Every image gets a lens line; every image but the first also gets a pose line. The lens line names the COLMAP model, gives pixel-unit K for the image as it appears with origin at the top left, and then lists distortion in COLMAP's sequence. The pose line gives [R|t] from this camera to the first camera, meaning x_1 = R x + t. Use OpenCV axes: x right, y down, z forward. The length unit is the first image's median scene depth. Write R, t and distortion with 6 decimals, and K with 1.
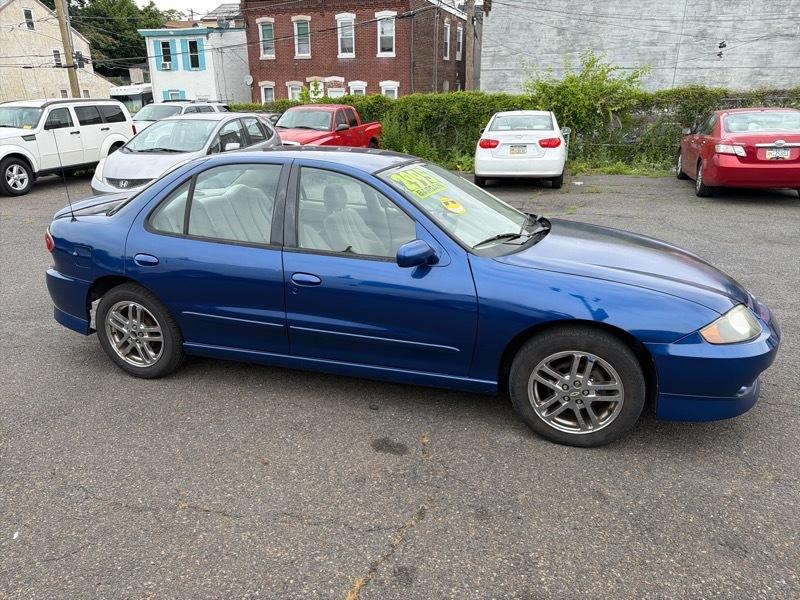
lens RADIAL K [[563.2, 0, 394.0], [0, 563.2, 309.2], [0, 0, 1]] dist [0.065889, -0.086416]
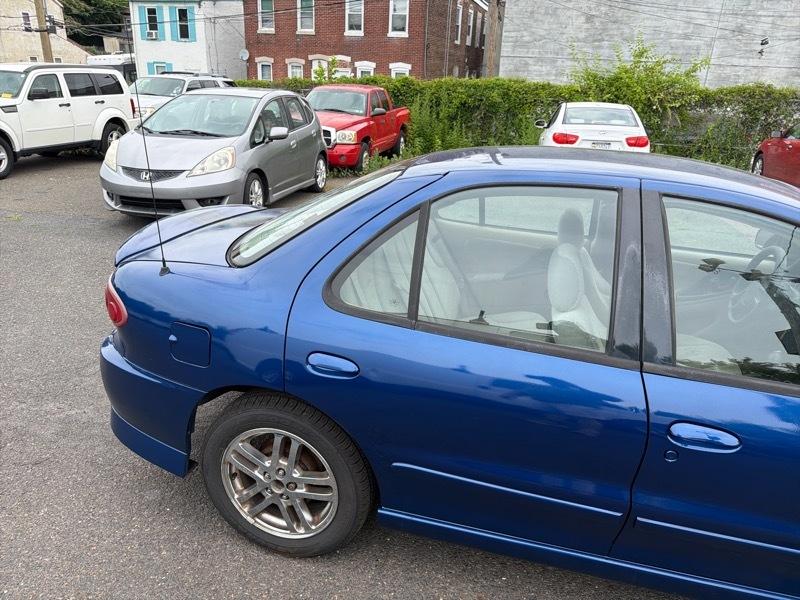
lens RADIAL K [[560.3, 0, 399.0], [0, 560.3, 310.7], [0, 0, 1]] dist [0.033149, -0.041914]
pose [[0.997743, 0.022185, 0.063382, -0.104583], [-0.023887, 0.999371, 0.026220, -0.038521], [-0.062761, -0.027675, 0.997645, 0.126334]]
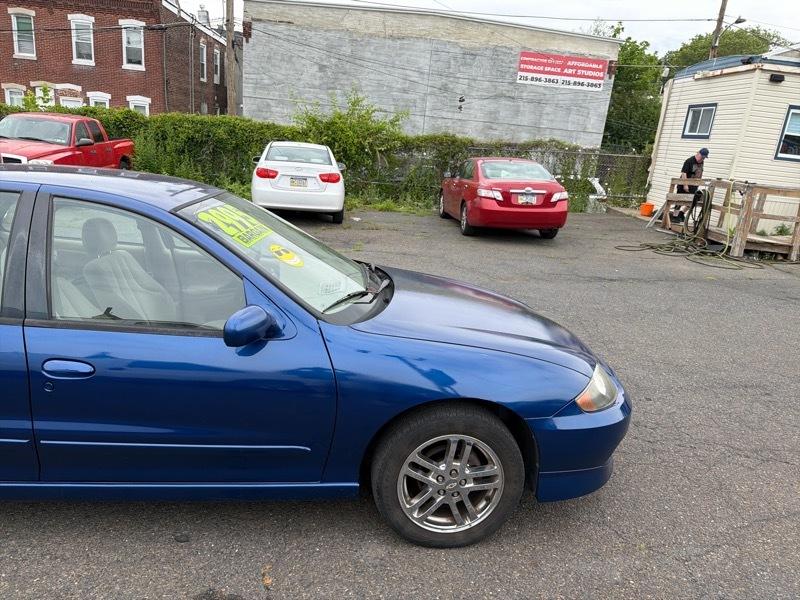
lens RADIAL K [[563.2, 0, 394.0], [0, 563.2, 309.2], [0, 0, 1]] dist [0.065889, -0.086416]
pose [[0.916016, -0.033634, 0.399729, -0.017317], [0.052967, 0.997895, -0.037415, -0.017709], [-0.397630, 0.055445, 0.915869, 0.057117]]
